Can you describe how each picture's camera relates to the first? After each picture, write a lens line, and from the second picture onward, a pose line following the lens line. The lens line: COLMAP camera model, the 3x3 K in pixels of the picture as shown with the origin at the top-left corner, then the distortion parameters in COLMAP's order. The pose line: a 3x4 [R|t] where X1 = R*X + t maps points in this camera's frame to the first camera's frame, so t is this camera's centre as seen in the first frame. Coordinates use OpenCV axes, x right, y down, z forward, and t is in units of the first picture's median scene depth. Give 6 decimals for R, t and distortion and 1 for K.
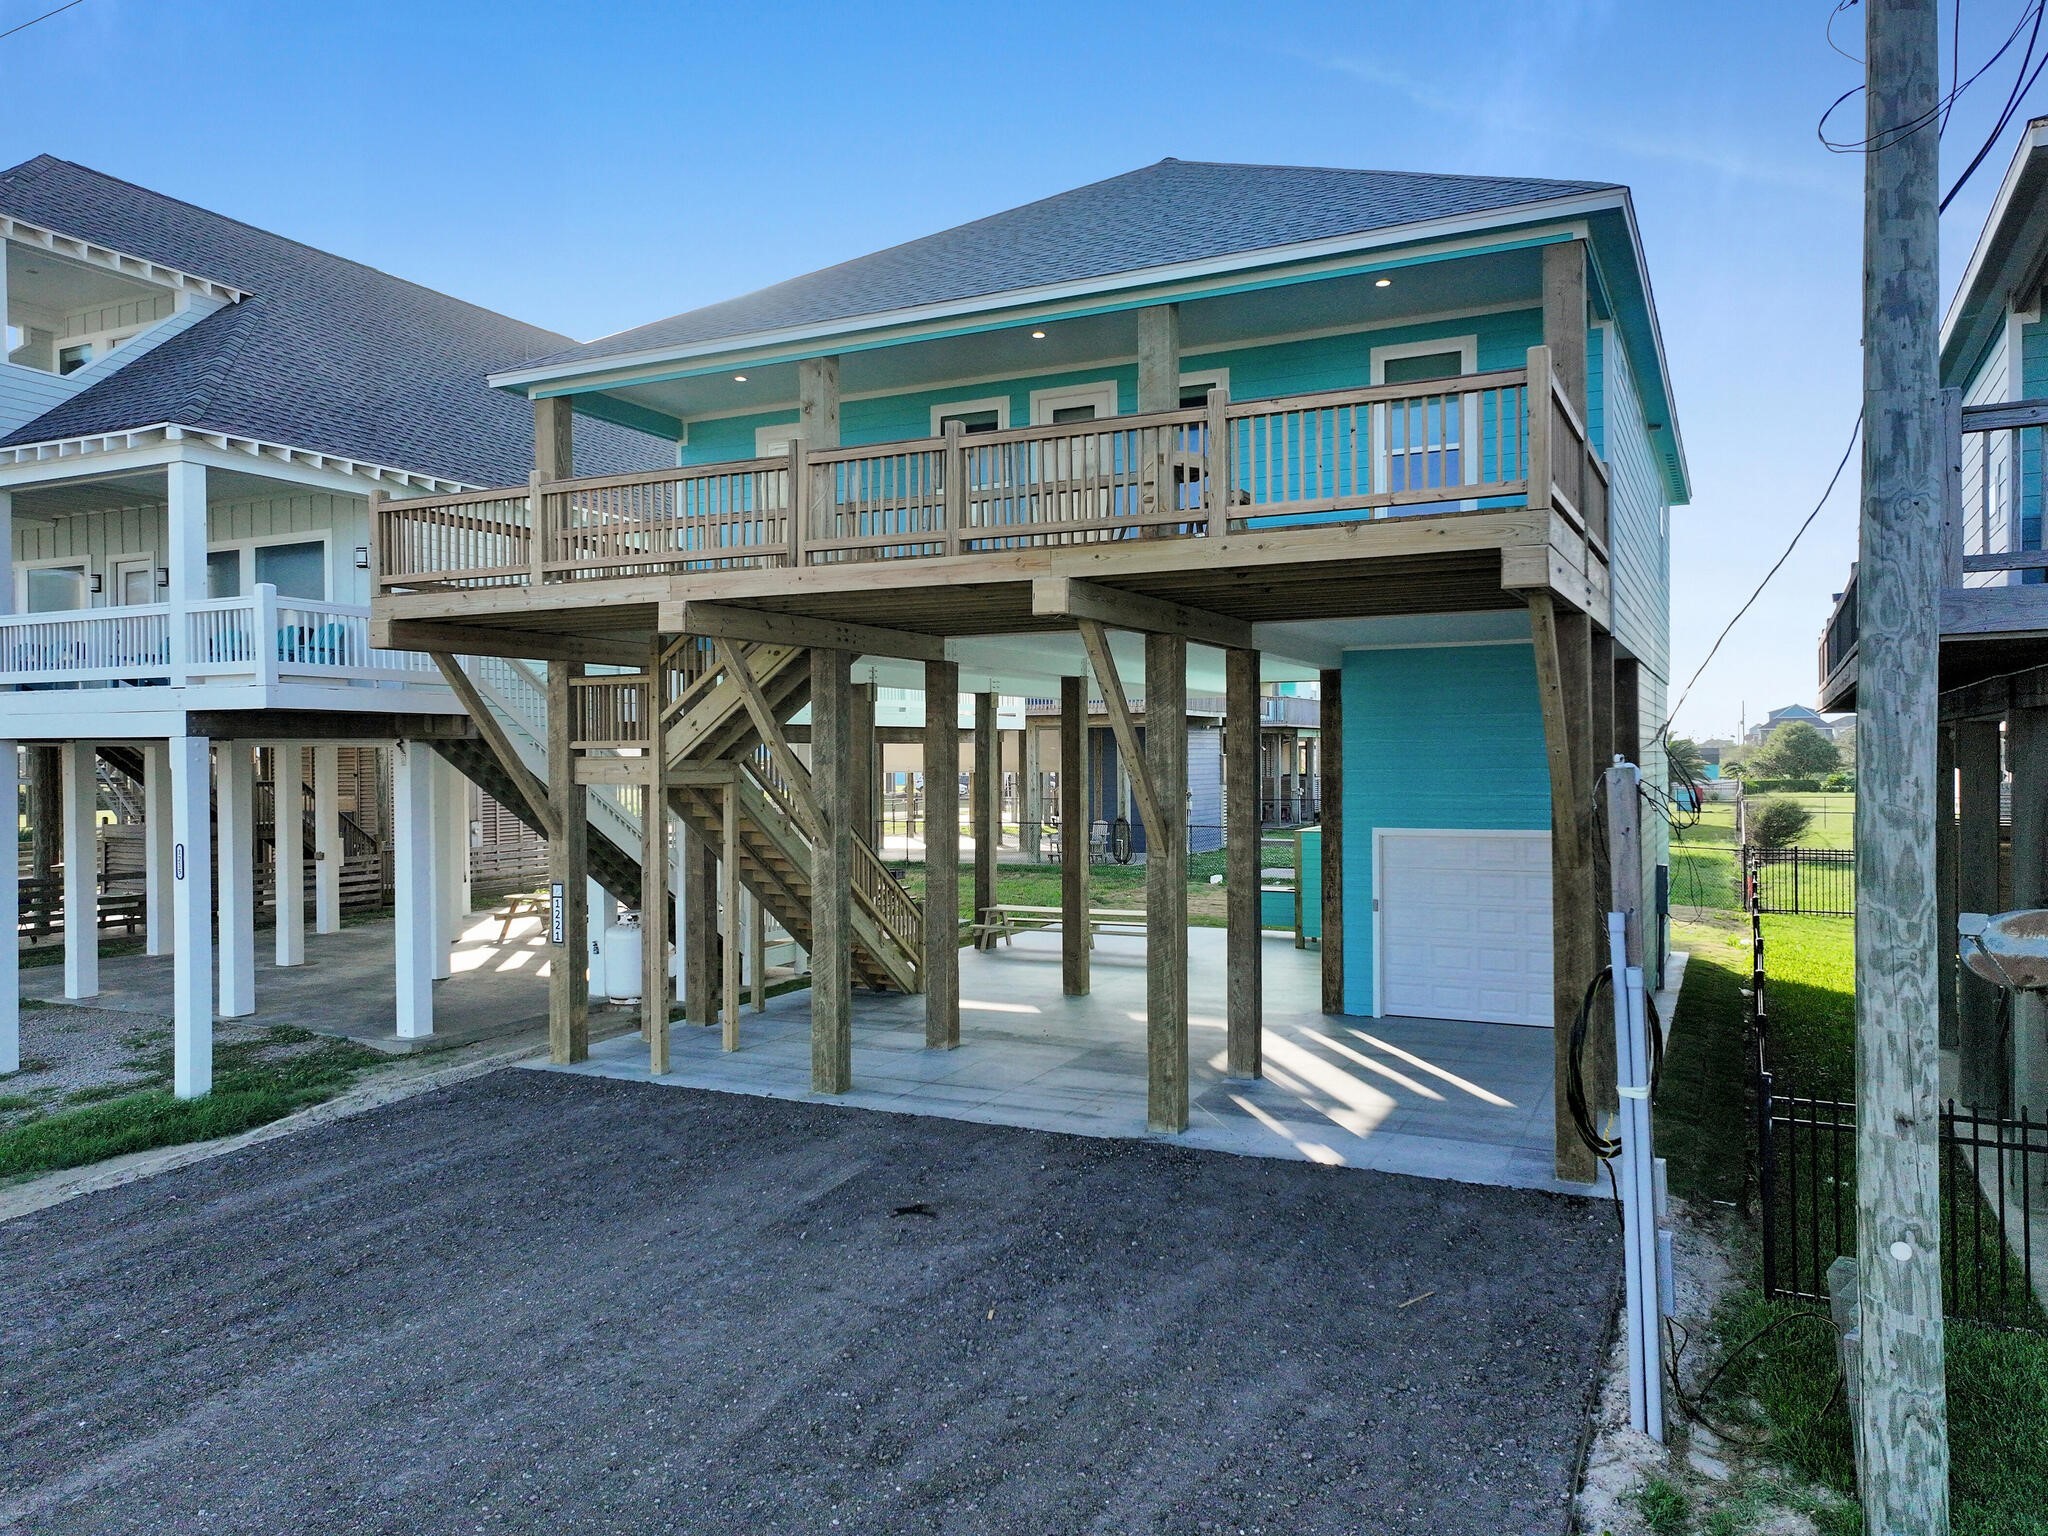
lens RADIAL K [[1436.6, 0, 1028.2], [0, 1436.6, 760.9], [0, 0, 1]] dist [0.001758, 0.014000]
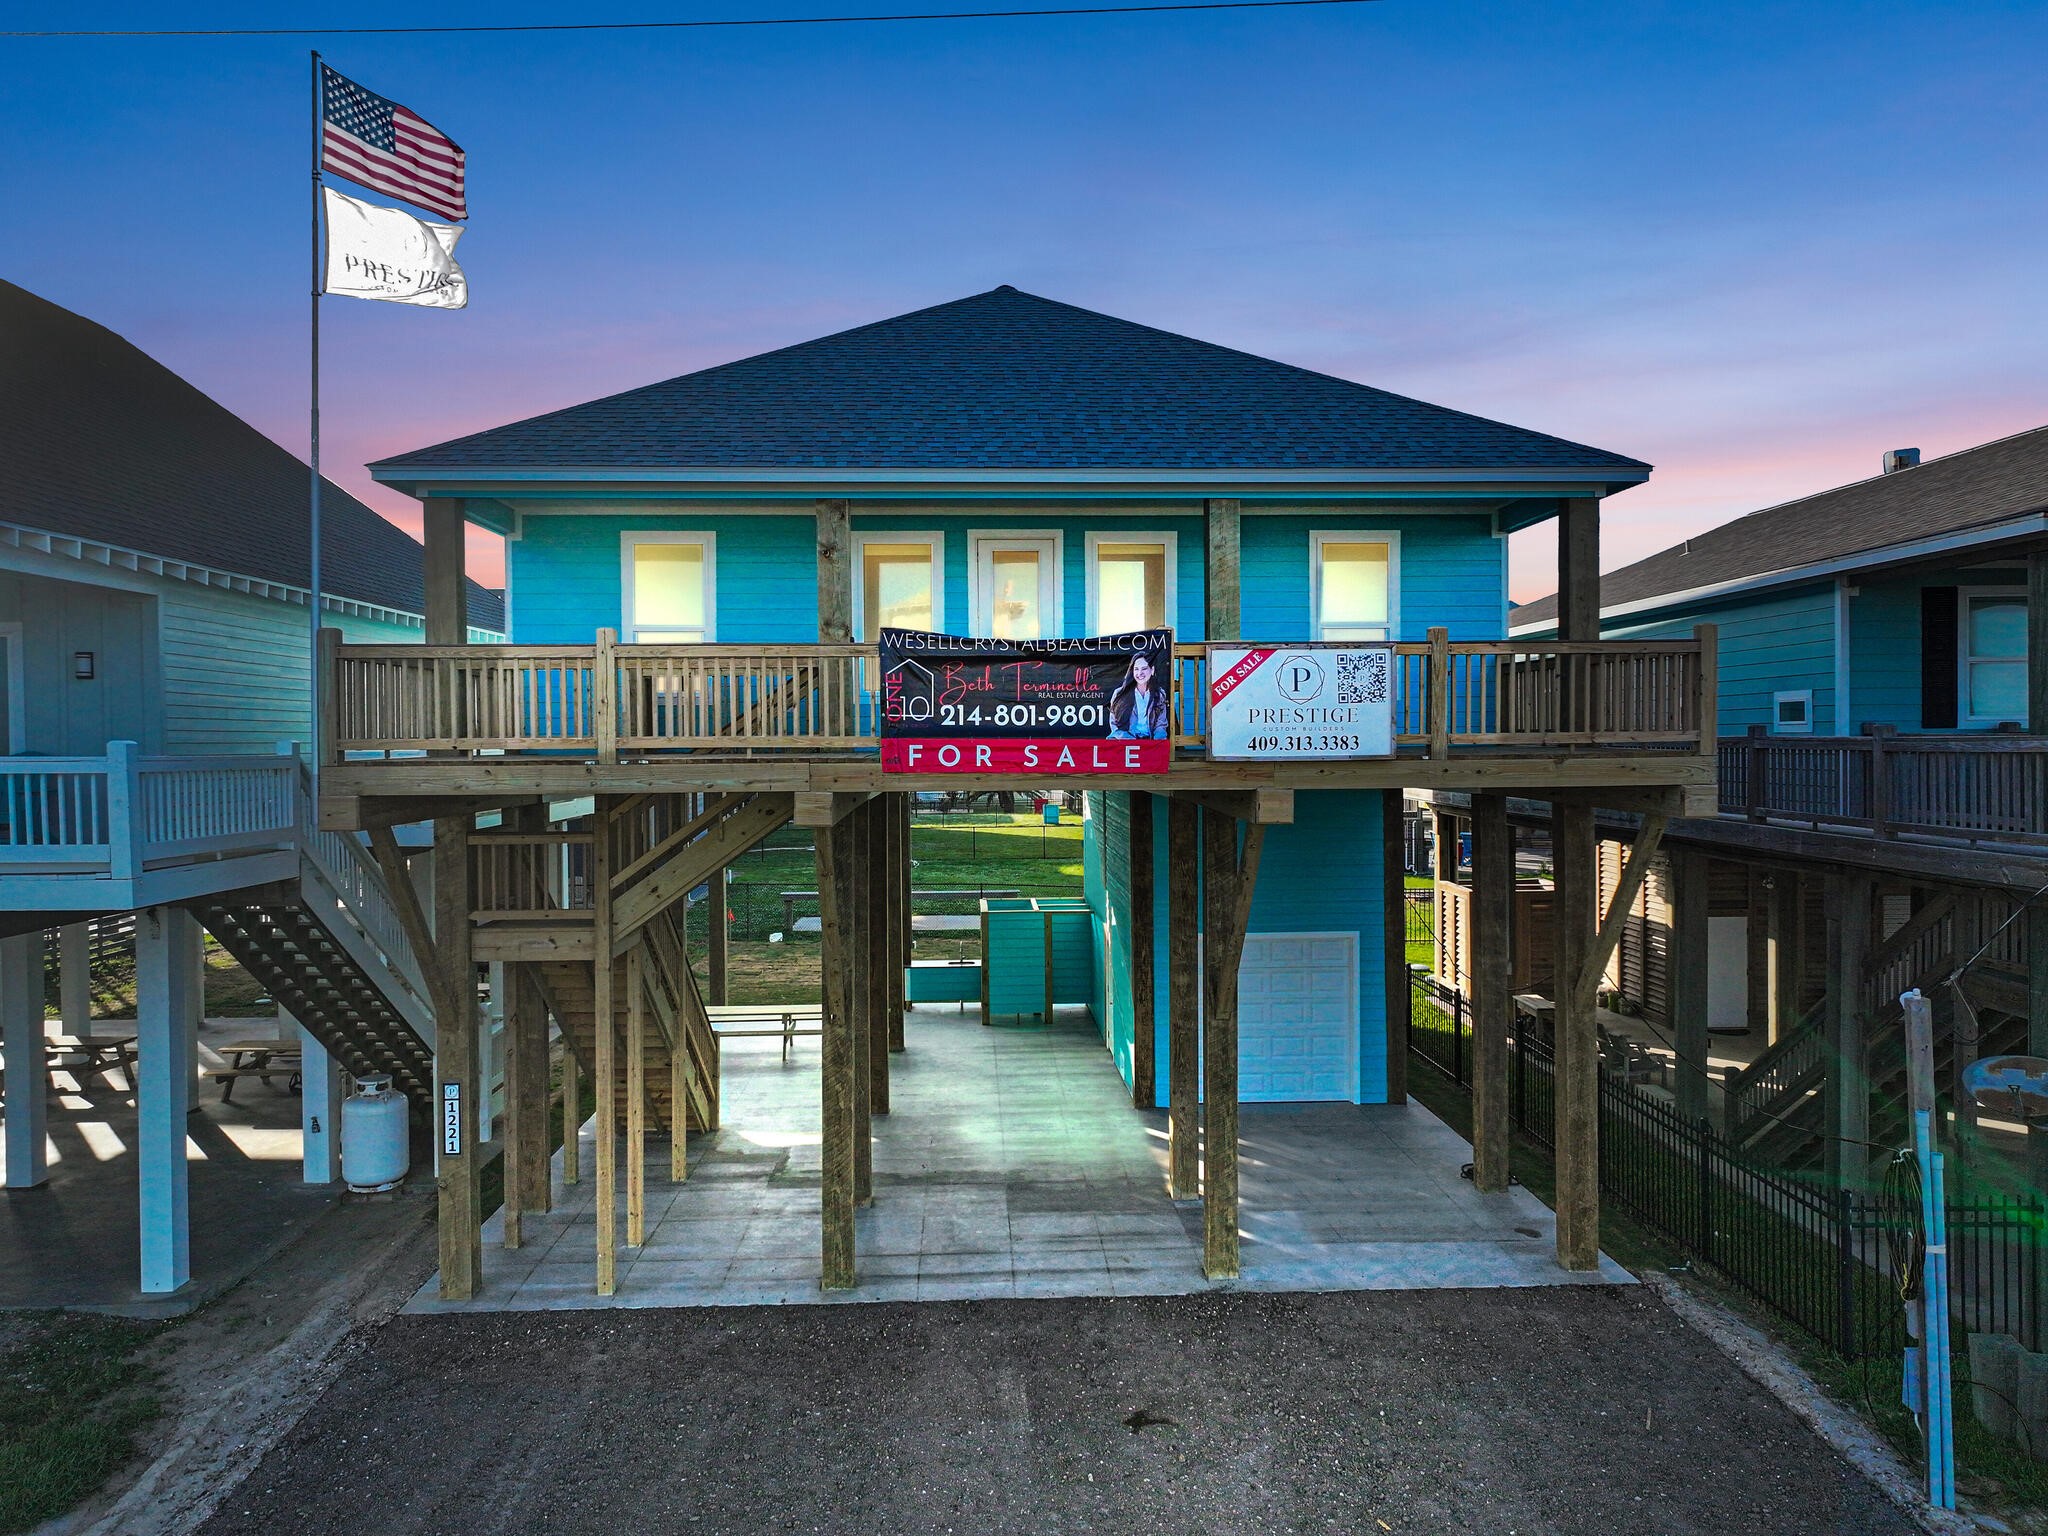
lens RADIAL K [[1436.6, 0, 1028.2], [0, 1436.6, 760.9], [0, 0, 1]] dist [0.001758, 0.014000]
pose [[0.877737, -0.007597, 0.479082, -0.563313], [0.004150, 0.999957, 0.008254, -0.138195], [-0.479124, -0.005257, 0.877731, 0.149675]]
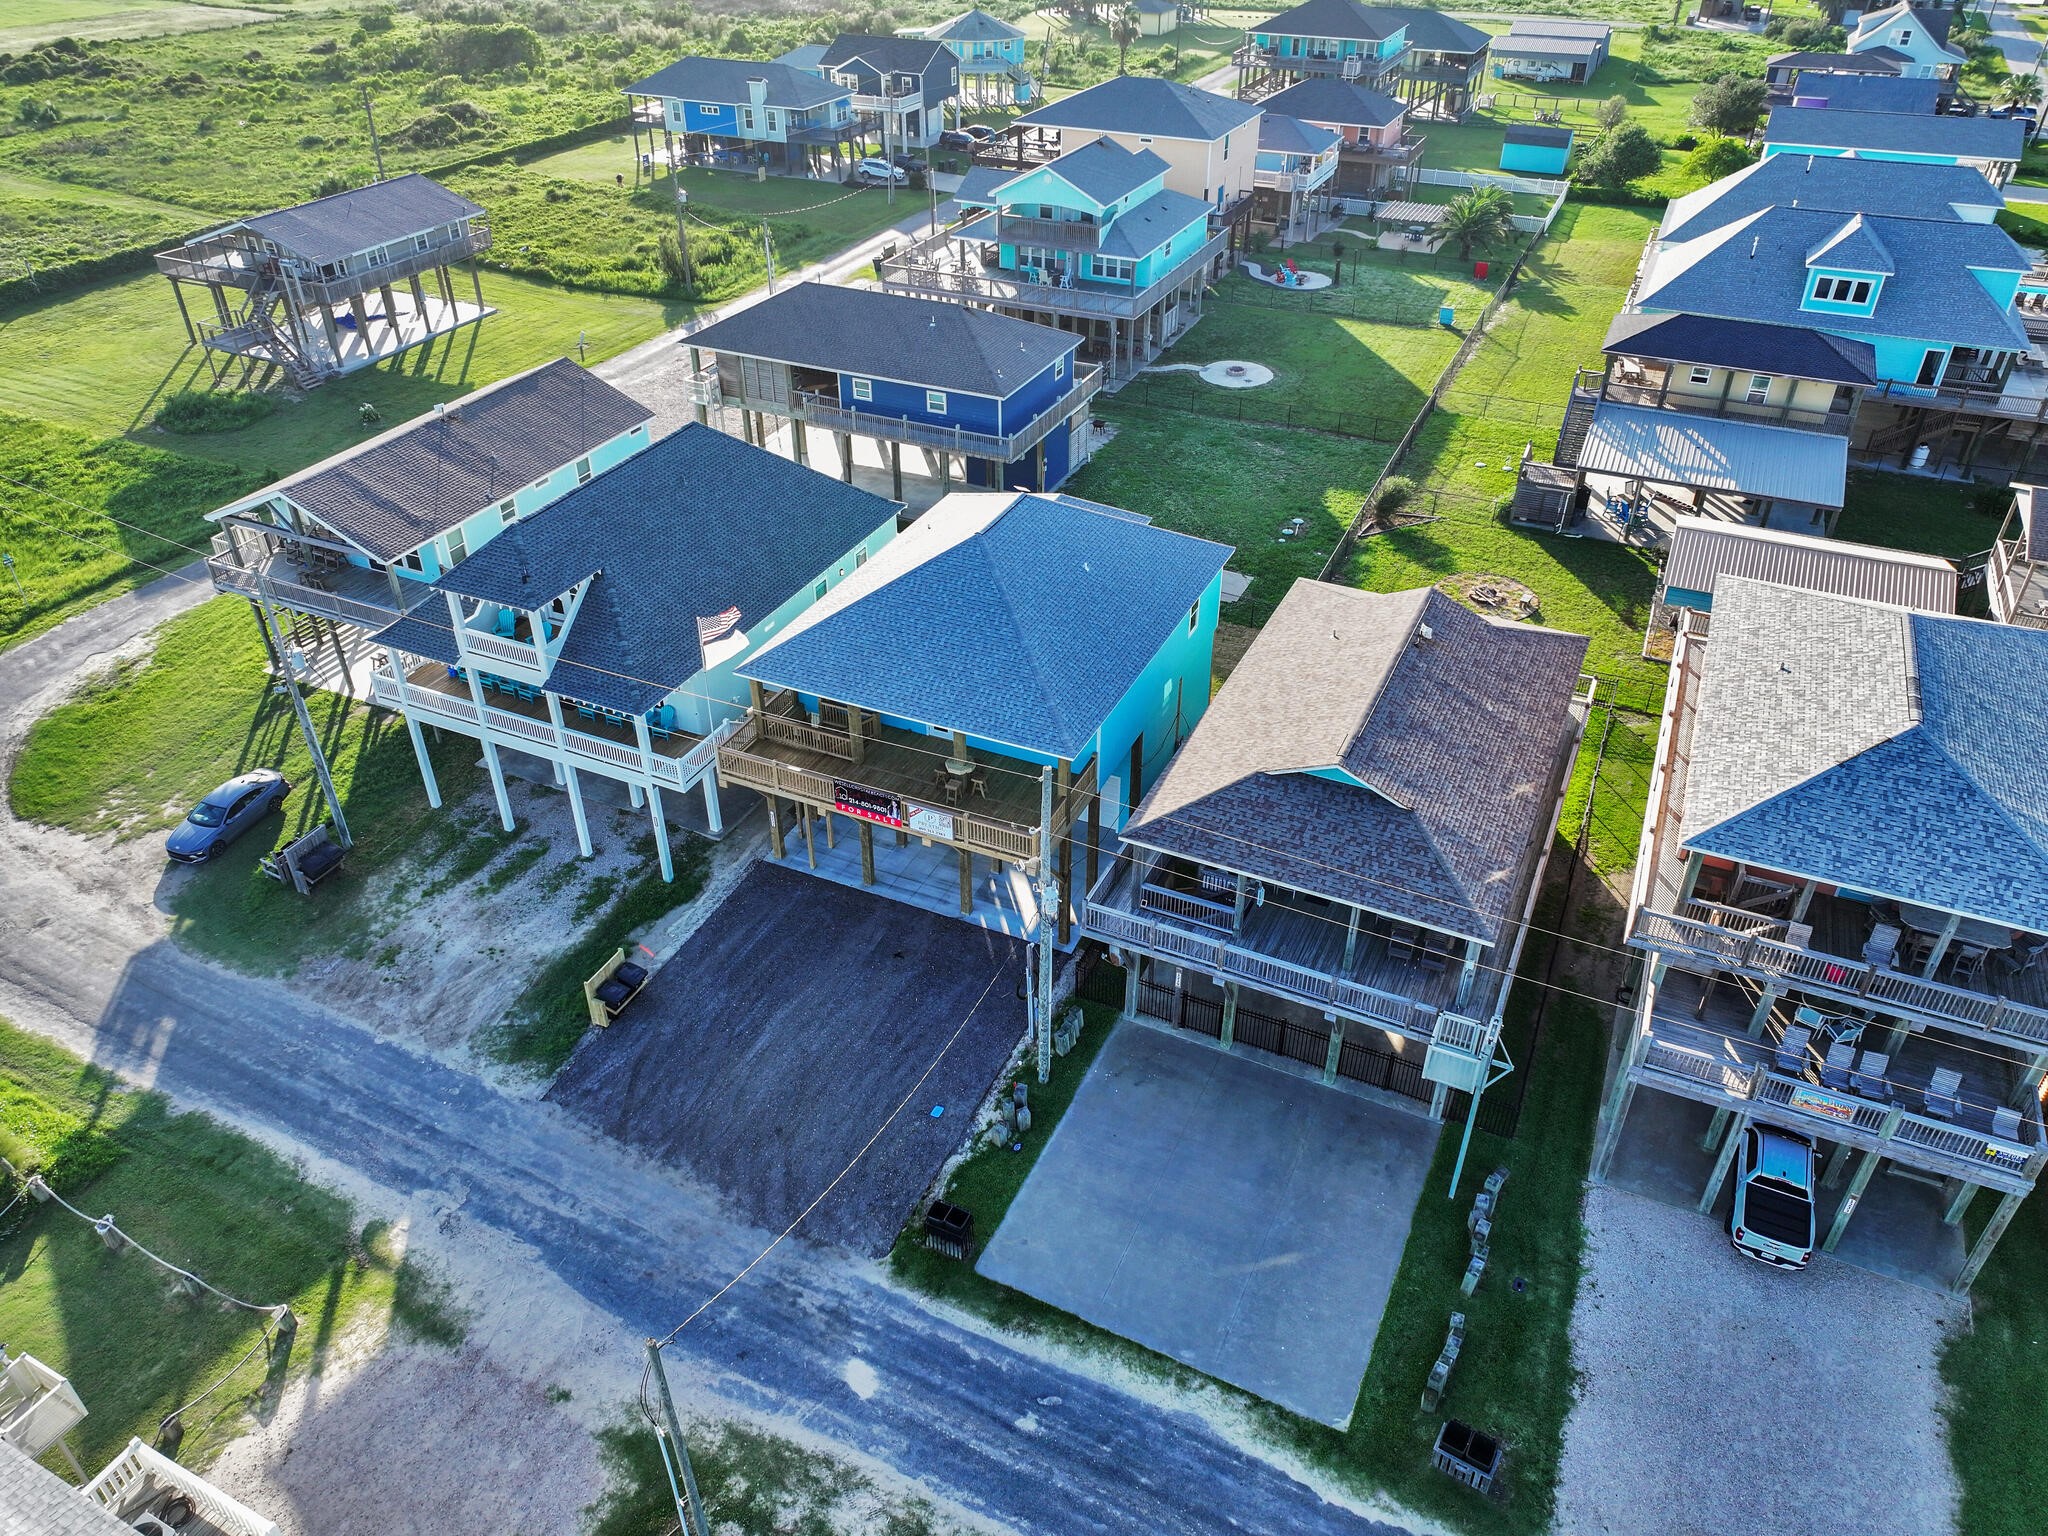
lens RADIAL K [[1436.6, 0, 1028.2], [0, 1436.6, 760.9], [0, 0, 1]] dist [0.001758, 0.014000]
pose [[0.999500, -0.010240, 0.029900, 0.157628], [-0.008253, 0.828660, 0.559692, -2.205214], [-0.030508, -0.559659, 0.828161, -1.889053]]
